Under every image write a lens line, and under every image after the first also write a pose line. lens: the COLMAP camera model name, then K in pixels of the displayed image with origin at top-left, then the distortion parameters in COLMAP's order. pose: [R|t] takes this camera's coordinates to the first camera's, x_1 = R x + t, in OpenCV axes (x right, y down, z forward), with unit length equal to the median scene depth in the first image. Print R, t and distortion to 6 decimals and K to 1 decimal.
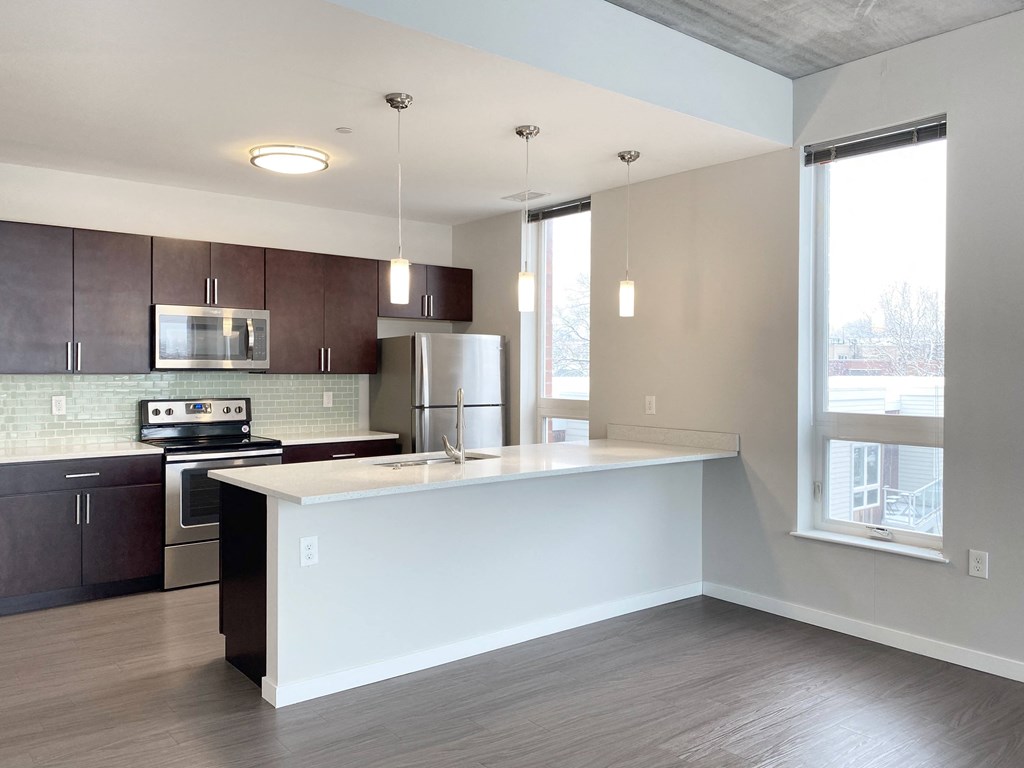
lens RADIAL K [[814.4, 0, 519.1], [0, 814.4, 378.2], [0, 0, 1]] dist [0.012482, -0.007220]
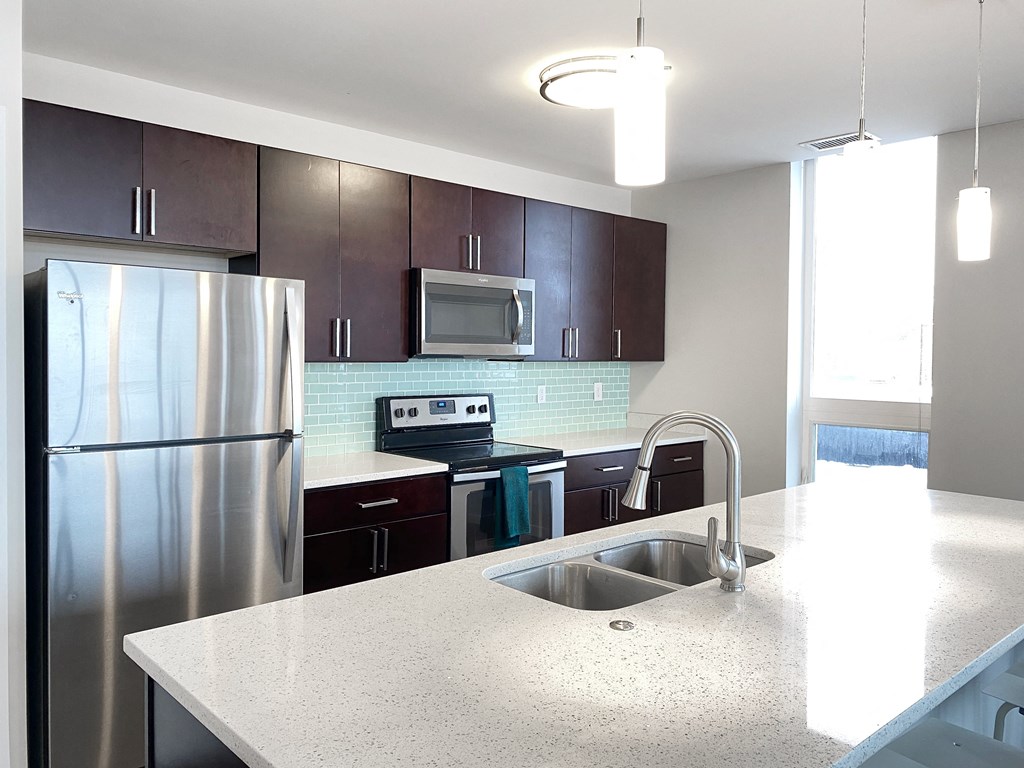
lens RADIAL K [[796.4, 0, 512.0], [0, 796.4, 384.0], [0, 0, 1]] dist [0.082287, -0.062950]
pose [[0.998615, 0.004200, 0.052451, -0.373636], [-0.005395, 0.999729, 0.022654, -0.002189], [-0.052341, -0.022906, 0.998367, 0.256268]]
